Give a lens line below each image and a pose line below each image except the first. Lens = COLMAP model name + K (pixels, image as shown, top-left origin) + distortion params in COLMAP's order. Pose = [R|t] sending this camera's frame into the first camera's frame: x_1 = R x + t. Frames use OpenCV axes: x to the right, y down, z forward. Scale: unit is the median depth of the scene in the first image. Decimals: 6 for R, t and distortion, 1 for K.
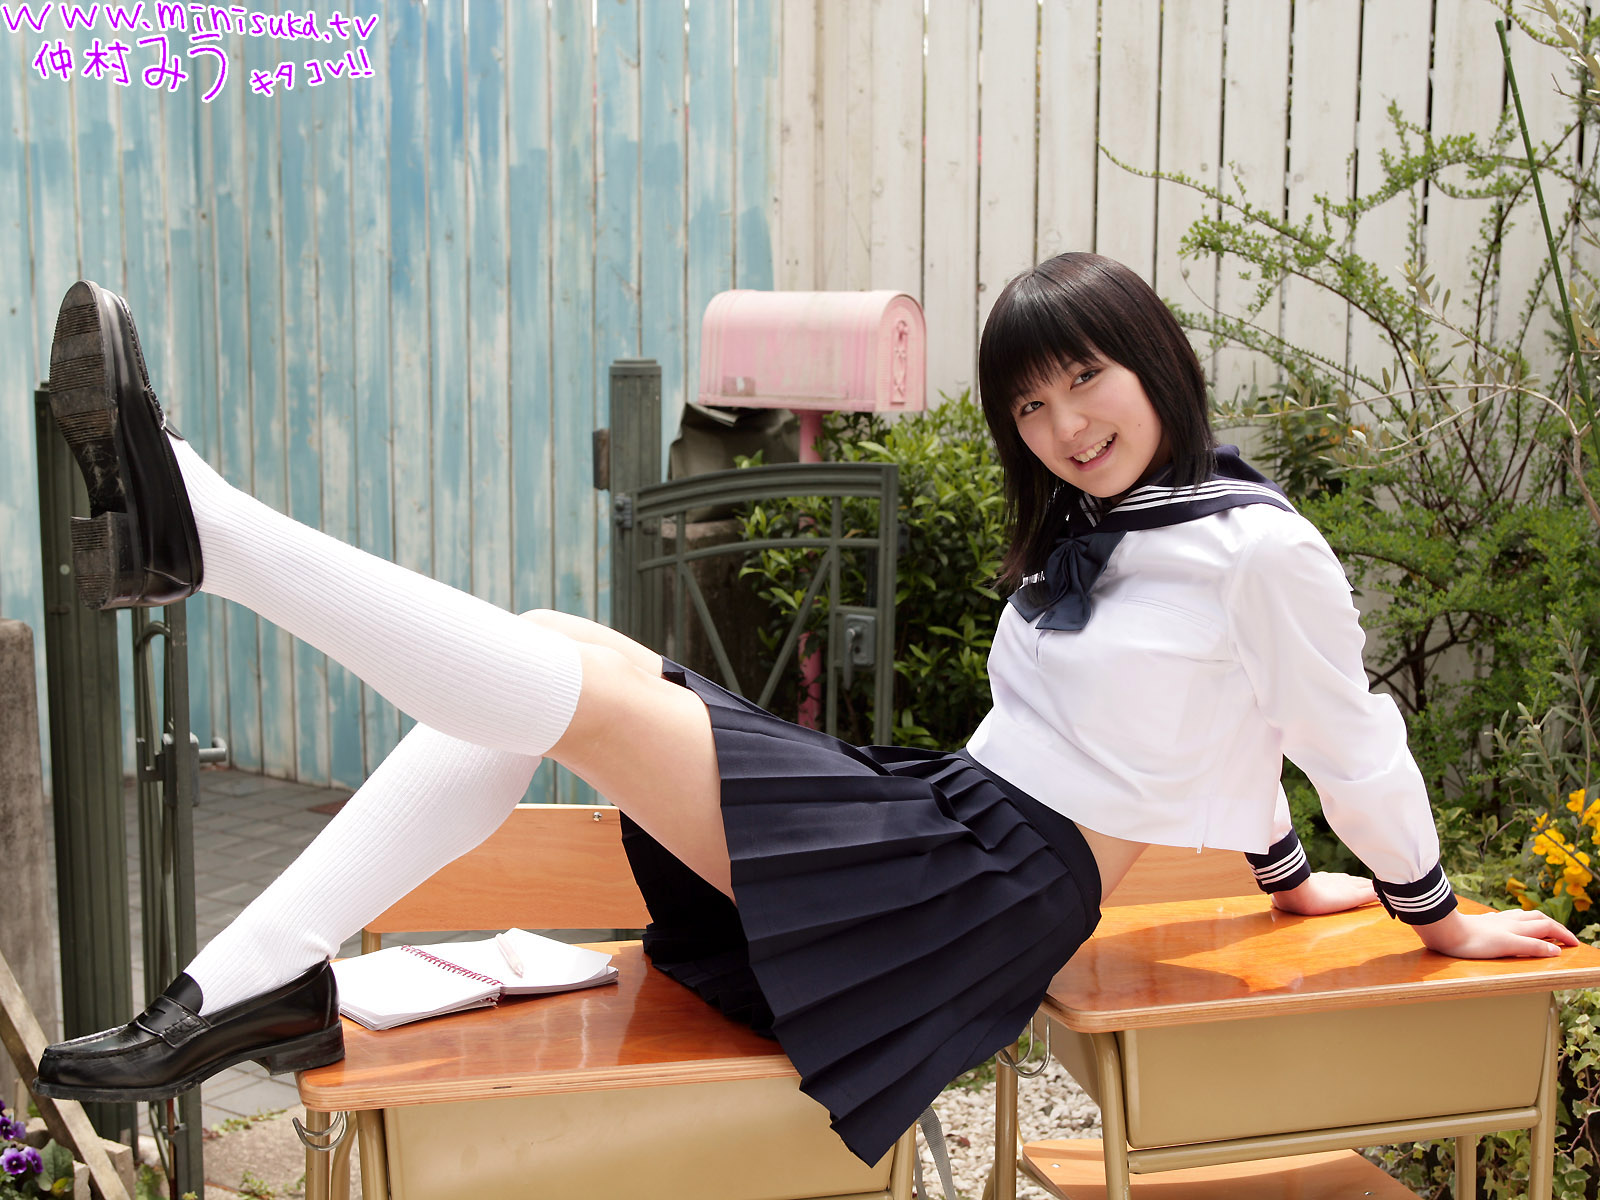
lens RADIAL K [[1990.2, 0, 768.7], [0, 1990.2, 644.8], [0, 0, 1]] dist [-0.026899, 0.000000]
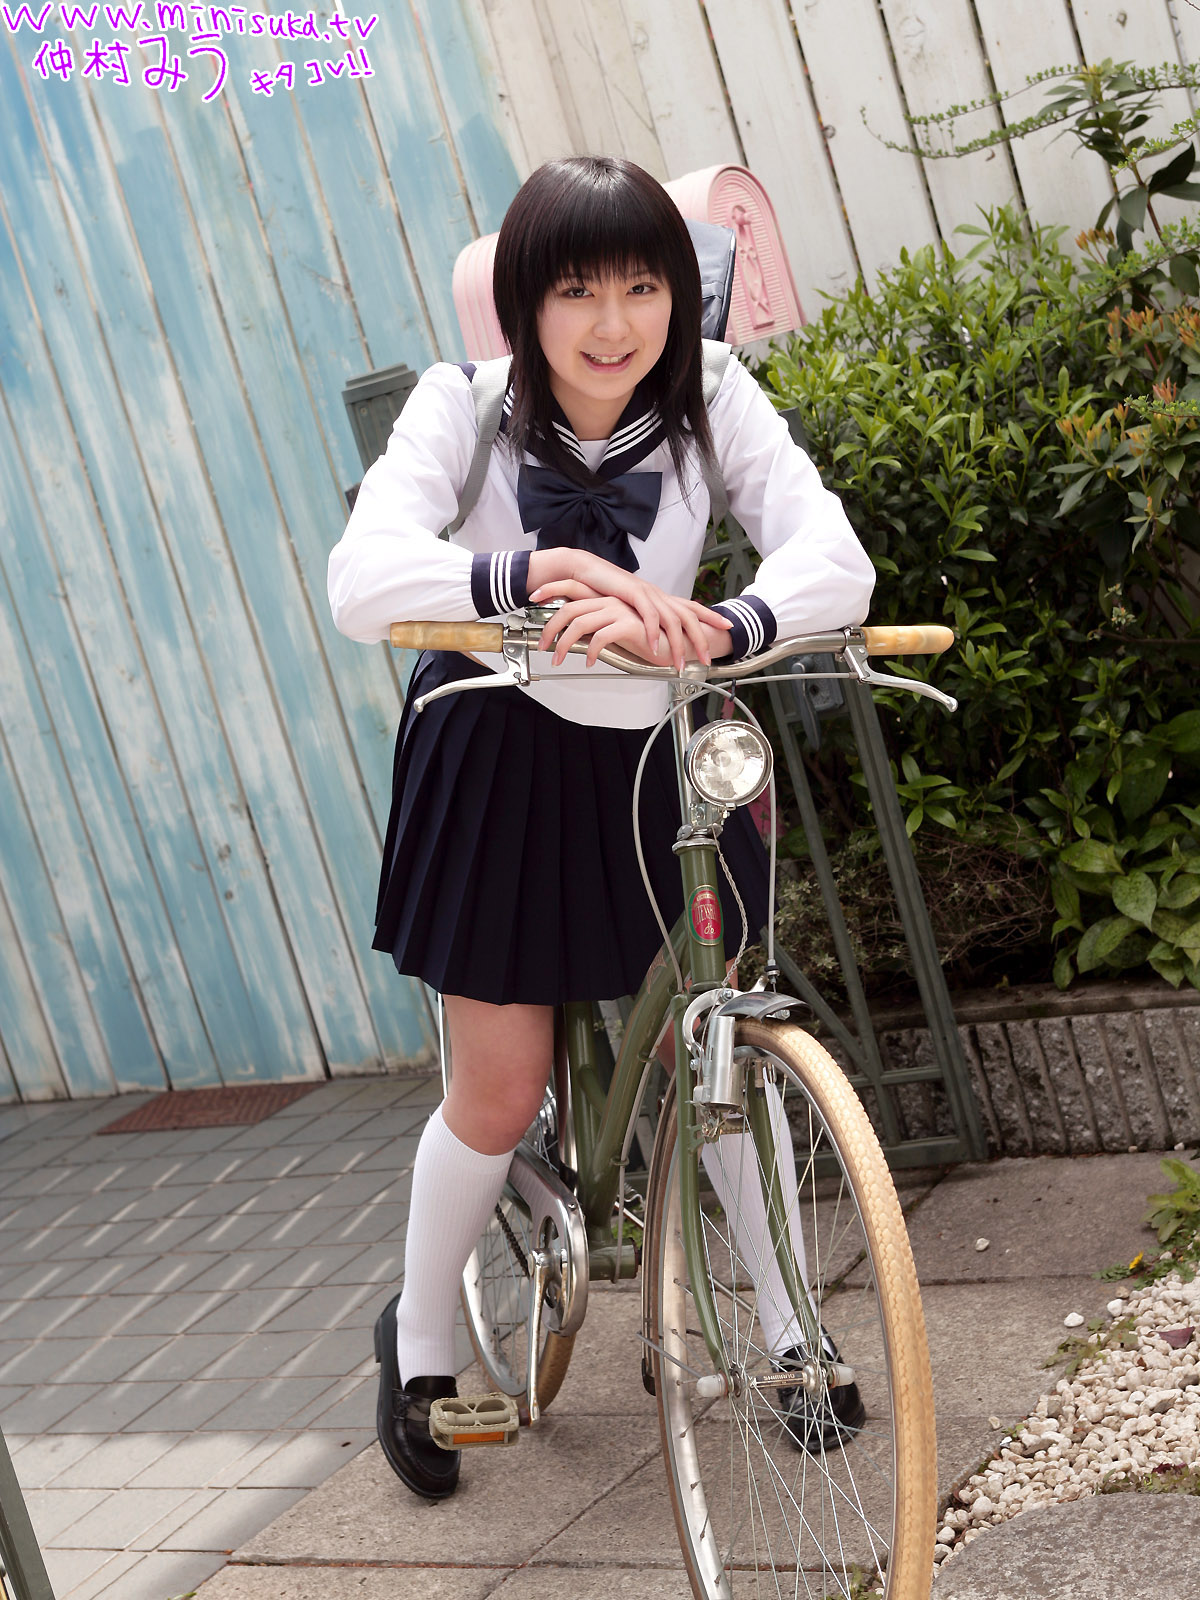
lens RADIAL K [[2596.9, 0, 576.1], [0, 2596.9, 759.1], [0, 0, 1]] dist [0.042453, 0.000000]
pose [[0.960082, -0.279244, -0.016281, -0.020270], [0.279342, 0.960183, 0.004050, -0.000896], [0.014501, -0.008437, 0.999859, 0.096675]]
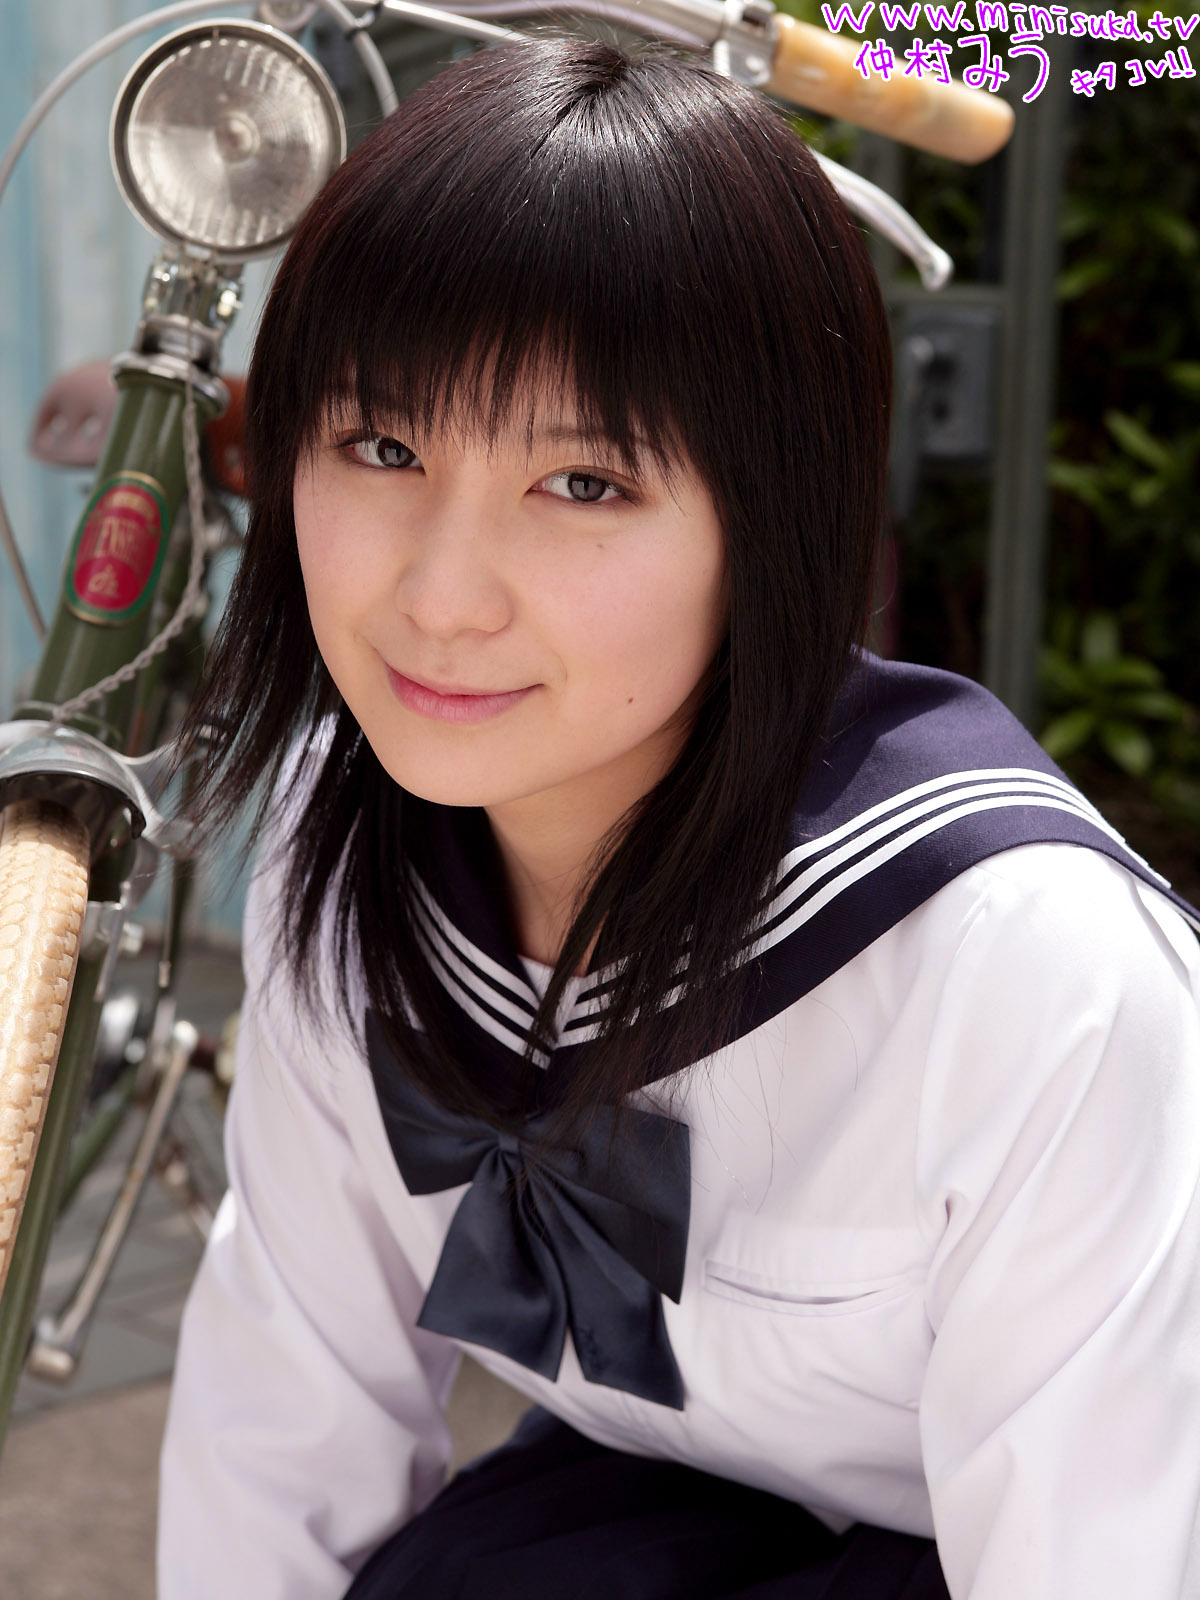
lens RADIAL K [[3110.5, 0, 600.6], [0, 3110.5, 796.3], [0, 0, 1]] dist [0.053831, 0.000000]
pose [[0.985355, 0.033655, -0.167164, 0.063520], [-0.033323, 0.999433, 0.004796, 0.054379], [0.167231, 0.000845, 0.985917, 0.381150]]
